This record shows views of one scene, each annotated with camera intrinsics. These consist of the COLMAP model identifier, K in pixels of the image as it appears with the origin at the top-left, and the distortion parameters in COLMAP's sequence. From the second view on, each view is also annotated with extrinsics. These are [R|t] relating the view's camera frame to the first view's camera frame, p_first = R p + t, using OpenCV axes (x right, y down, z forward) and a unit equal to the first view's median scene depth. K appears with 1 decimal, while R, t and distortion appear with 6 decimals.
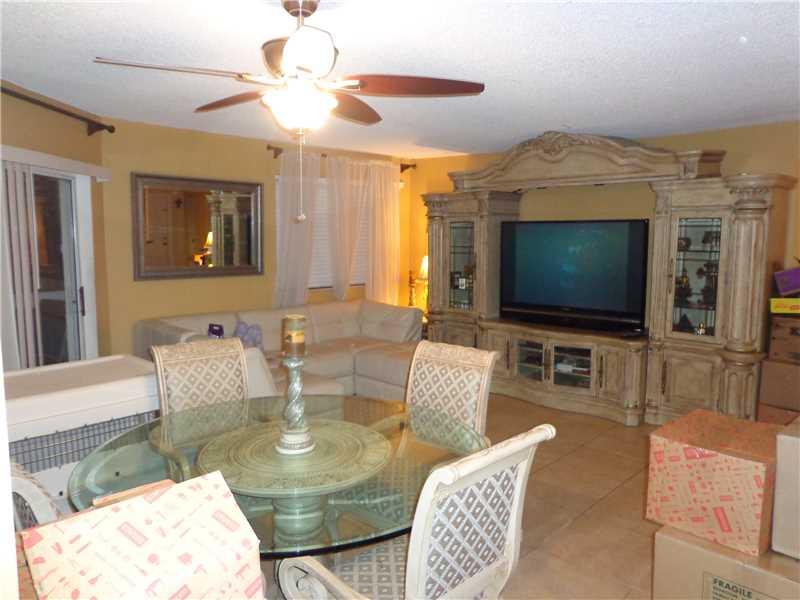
lens RADIAL K [[598.6, 0, 381.1], [0, 598.6, 303.8], [0, 0, 1]] dist [0.003863, 0.000293]
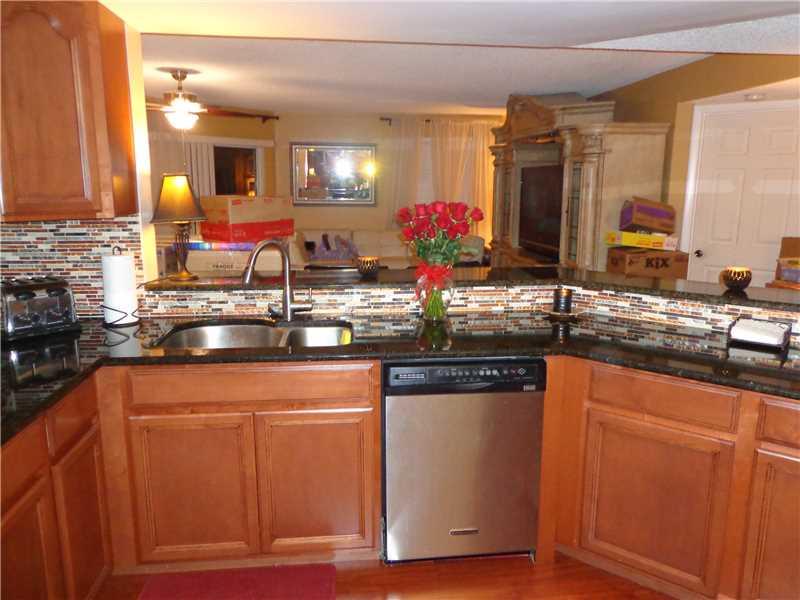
lens RADIAL K [[598.6, 0, 402.0], [0, 598.6, 308.3], [0, 0, 1]] dist [0.003863, 0.000293]
pose [[0.789949, 0.129530, -0.599335, 0.742992], [-0.070341, 0.990123, 0.121277, 0.018996], [0.609125, -0.053645, 0.791258, -0.157694]]
